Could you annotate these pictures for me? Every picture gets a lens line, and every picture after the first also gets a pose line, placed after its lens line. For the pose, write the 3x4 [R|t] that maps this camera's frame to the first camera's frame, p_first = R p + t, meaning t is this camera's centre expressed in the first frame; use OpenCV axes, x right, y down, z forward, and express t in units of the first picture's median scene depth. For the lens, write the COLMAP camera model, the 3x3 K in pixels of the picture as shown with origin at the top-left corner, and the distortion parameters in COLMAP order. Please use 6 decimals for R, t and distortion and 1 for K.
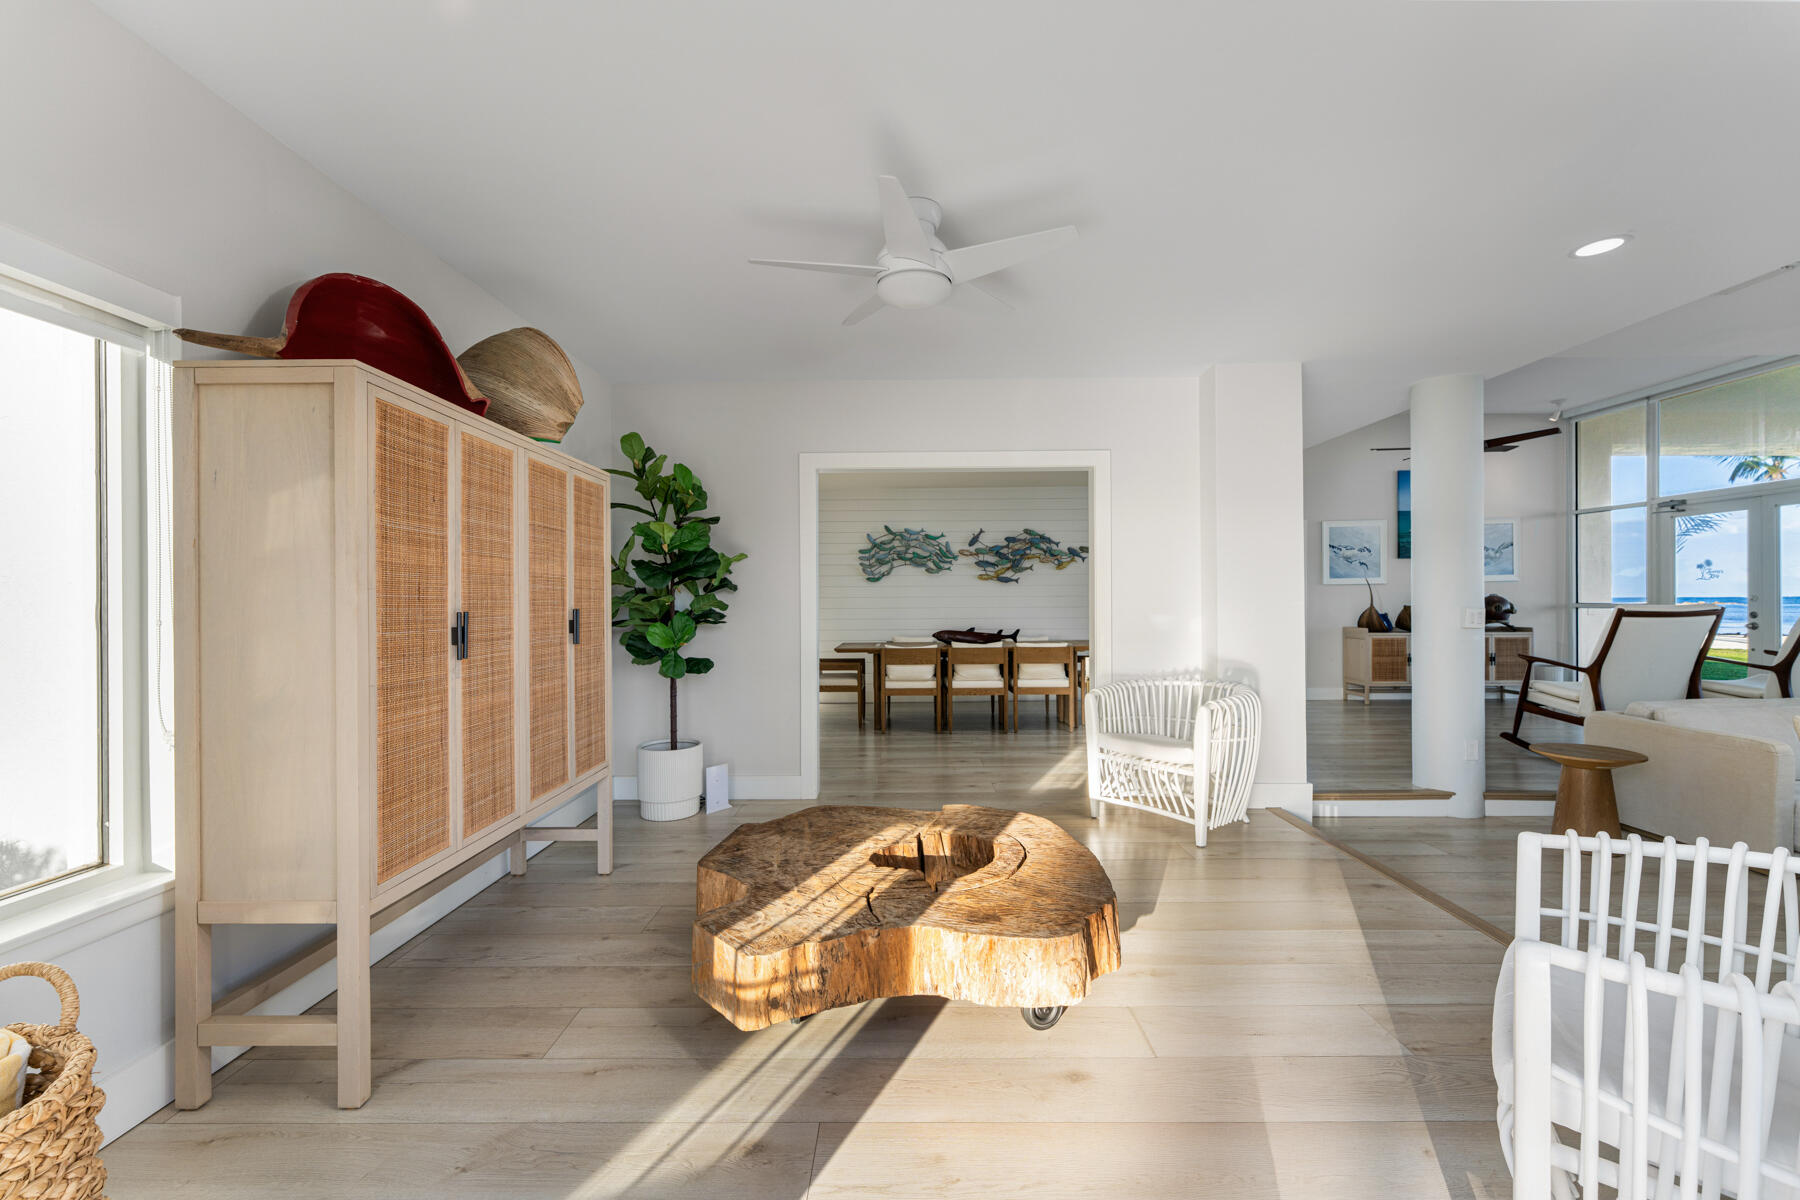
lens RADIAL K [[721.8, 0, 900.0], [0, 721.8, 600.0], [0, 0, 1]] dist [-0.002269, -0.000011]
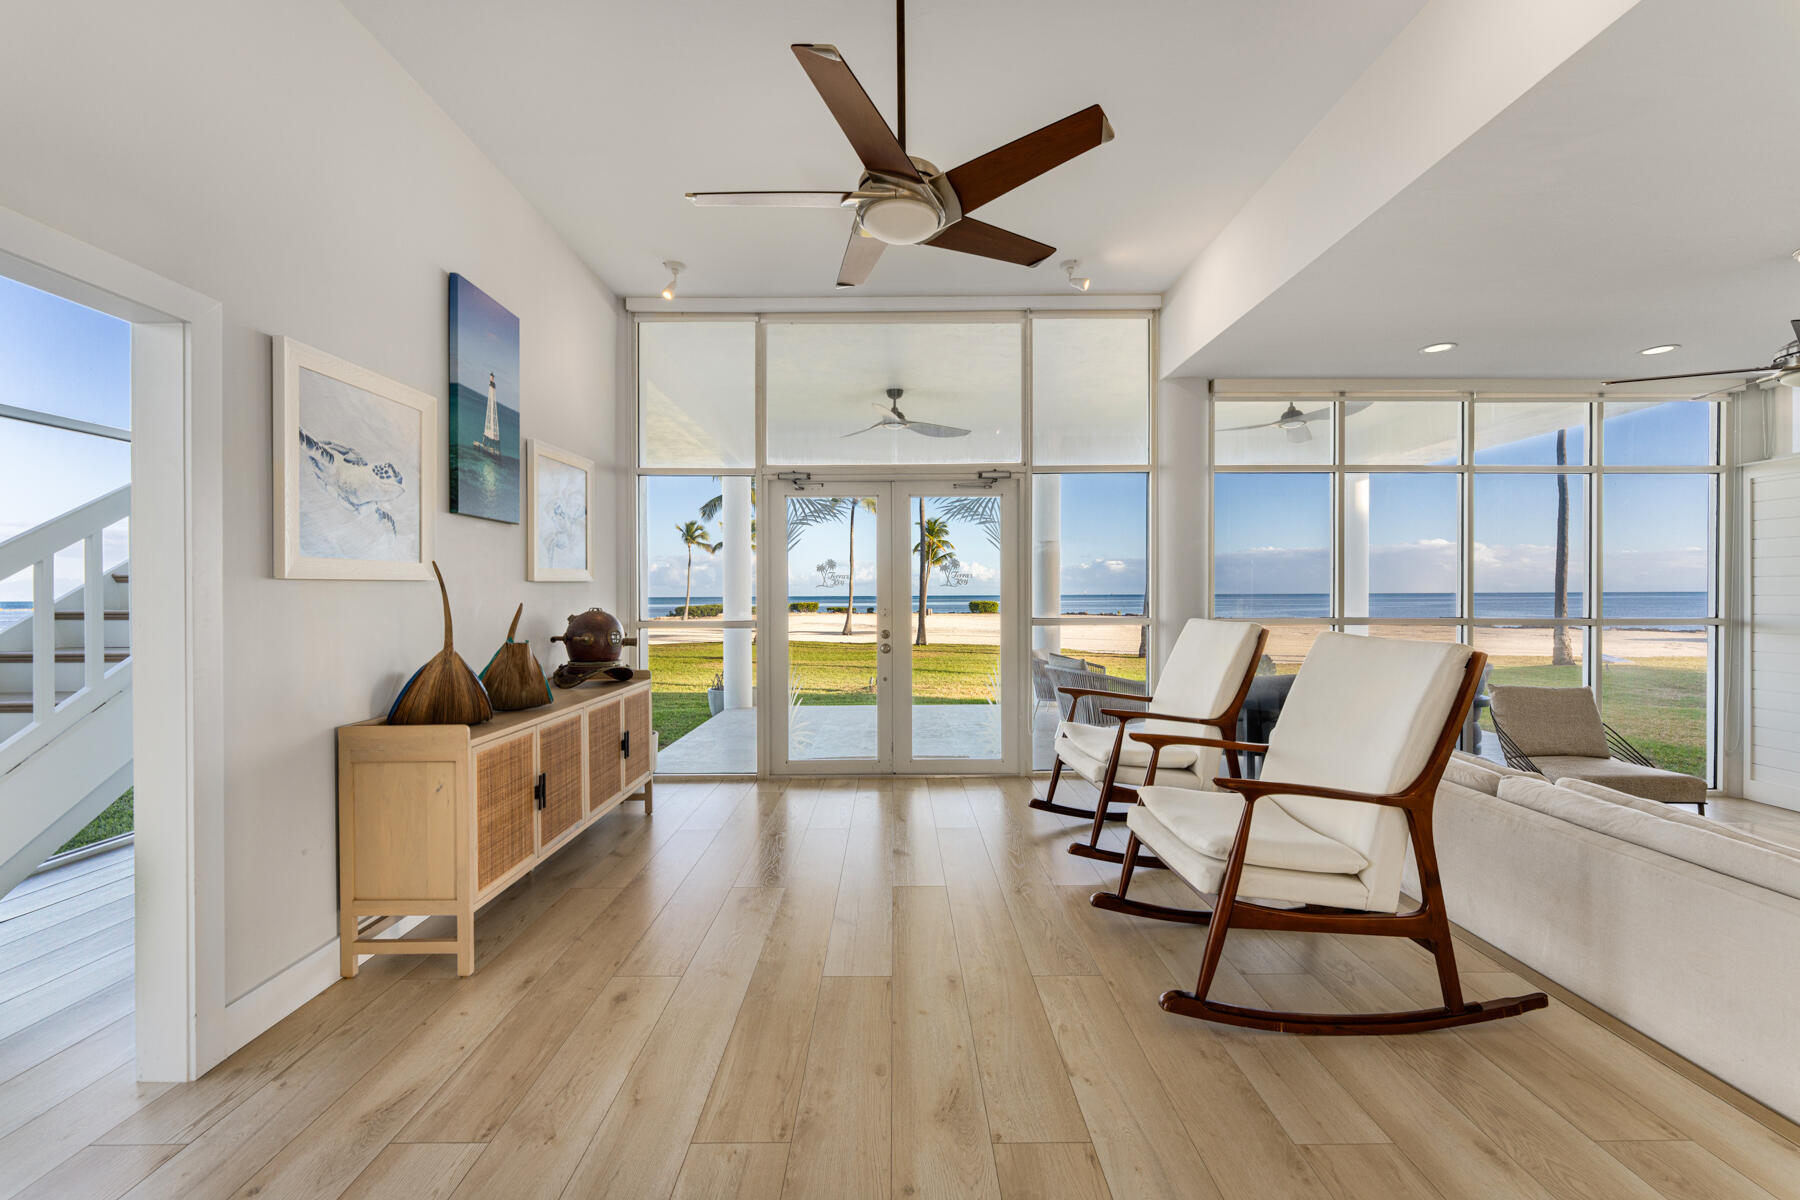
lens RADIAL K [[721.8, 0, 900.0], [0, 721.8, 600.0], [0, 0, 1]] dist [-0.002269, -0.000011]
pose [[-0.013987, -0.000084, 0.999902, 0.383165], [0.004763, 0.999989, 0.000150, -0.014839], [-0.999891, 0.004765, -0.013986, 0.923908]]
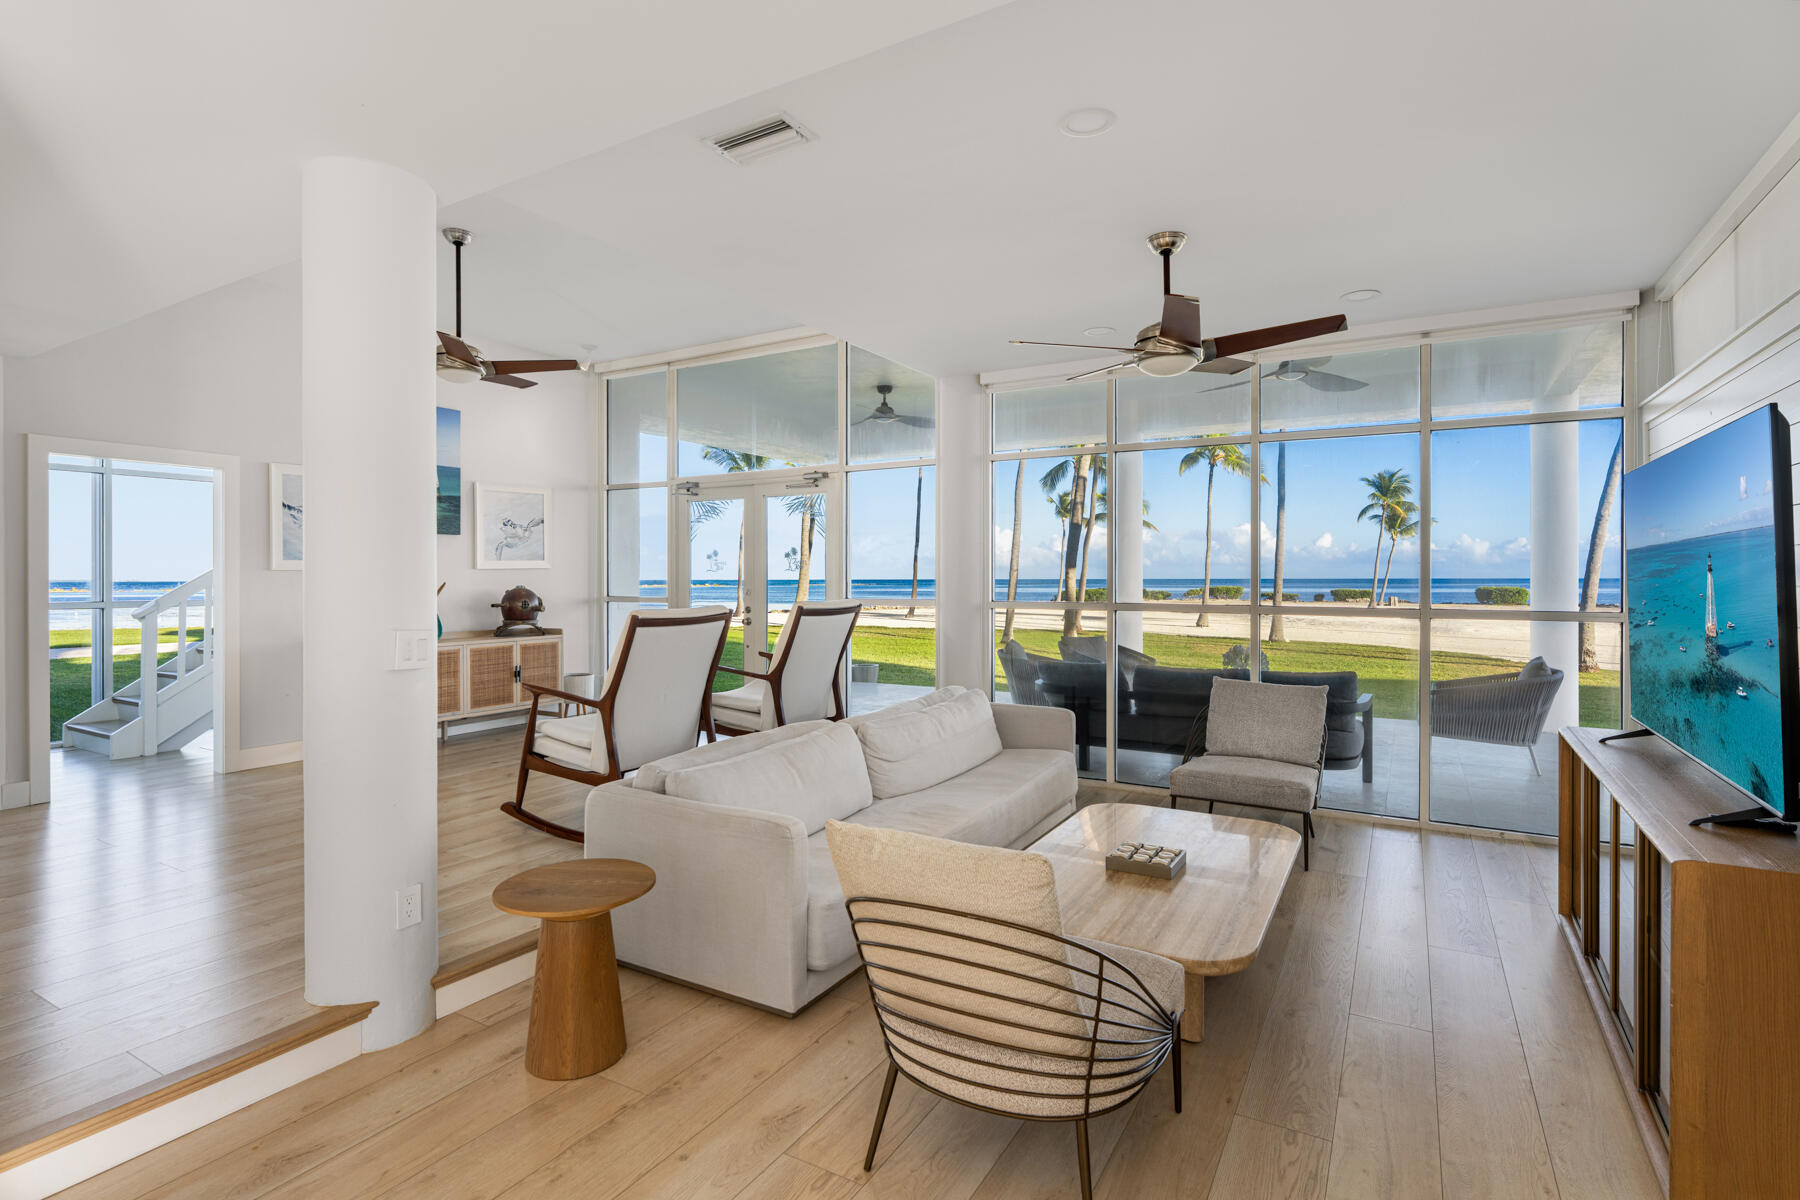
lens RADIAL K [[875.8, 0, 884.2], [0, 875.8, 582.1], [0, 0, 1]] dist [0.002317, 0.000203]
pose [[0.505926, 0.002281, 0.862574, 0.263970], [-0.001094, 0.999997, -0.002003, -0.012463], [-0.862576, 0.000070, 0.505927, 0.244747]]
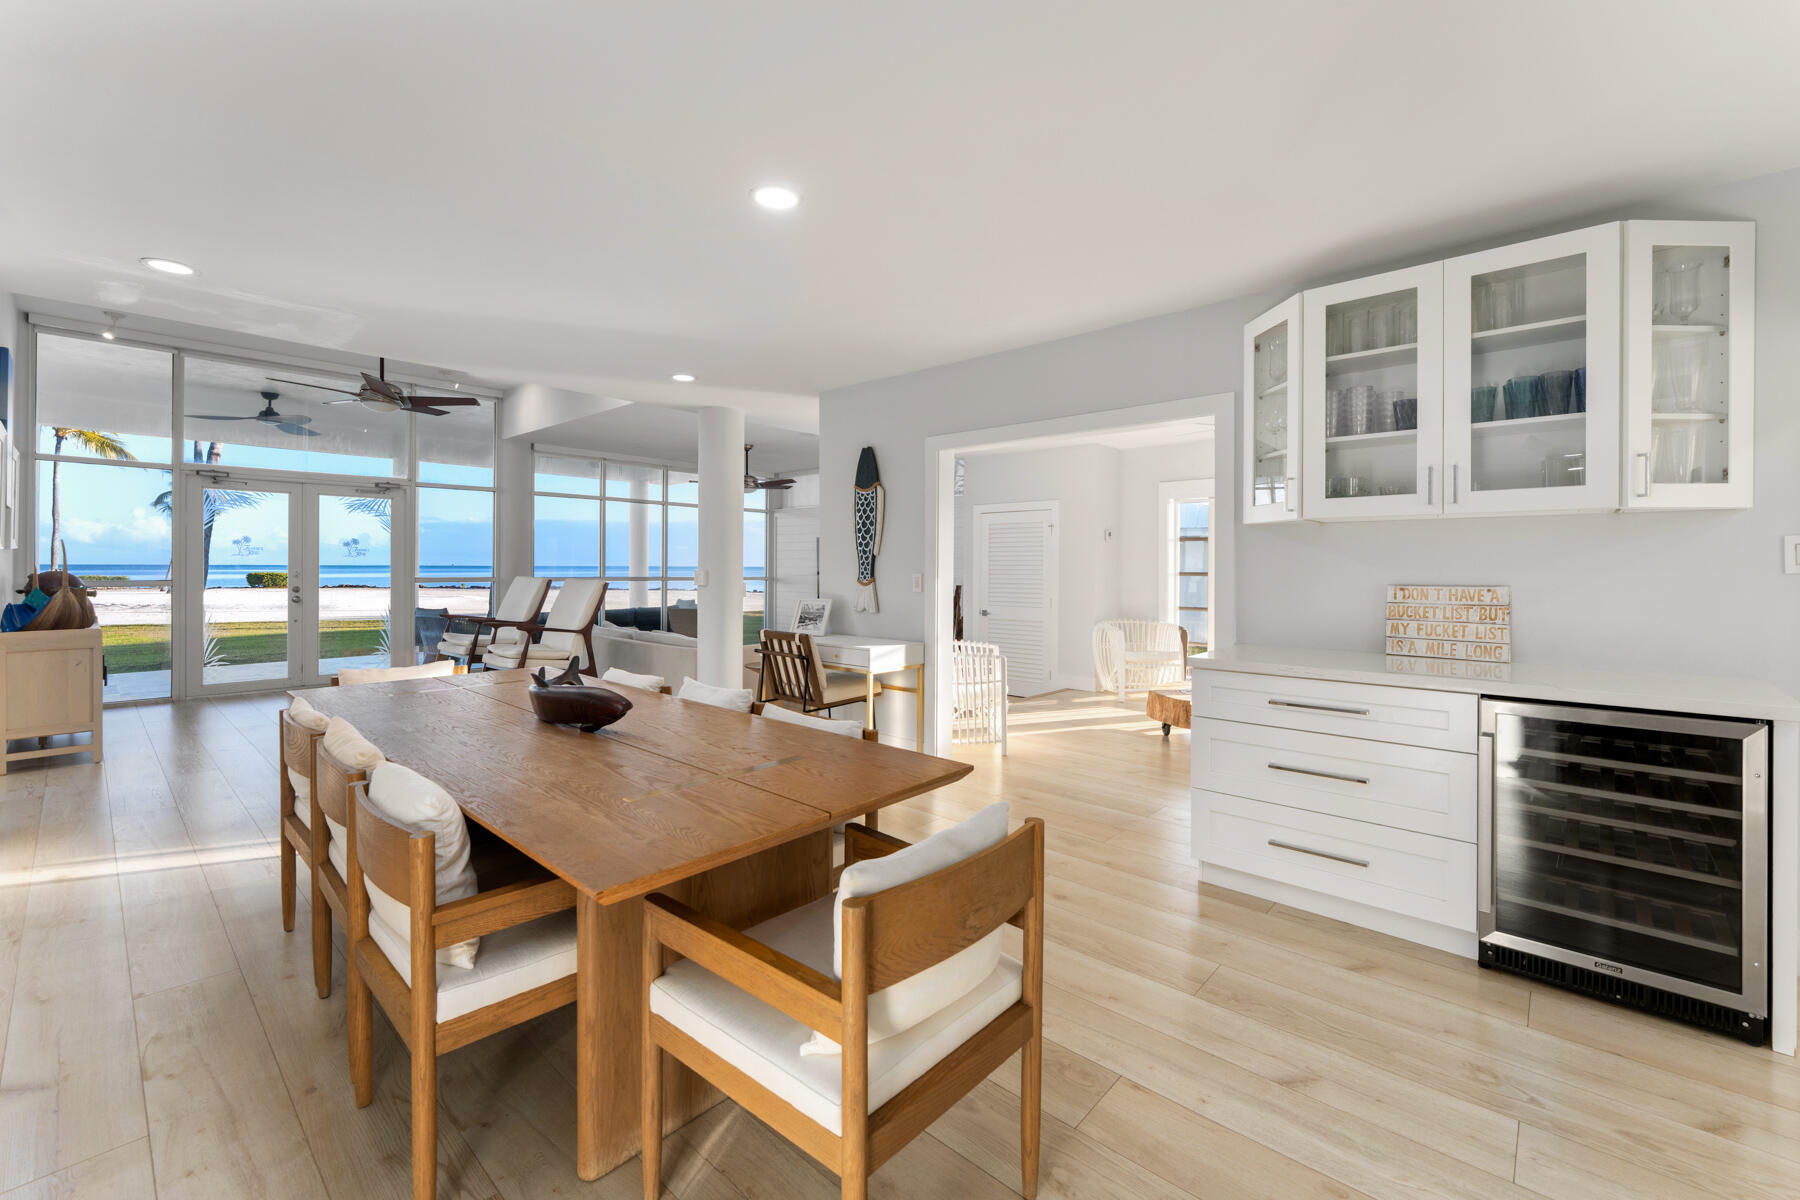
lens RADIAL K [[745.6, 0, 895.3], [0, 745.6, 569.8], [0, 0, 1]] dist [-0.001481, -0.000124]
pose [[-0.741521, 0.000784, 0.670929, -0.243262], [0.000061, 0.999999, -0.001101, -0.007898], [-0.670929, -0.000775, -0.741521, 1.142588]]
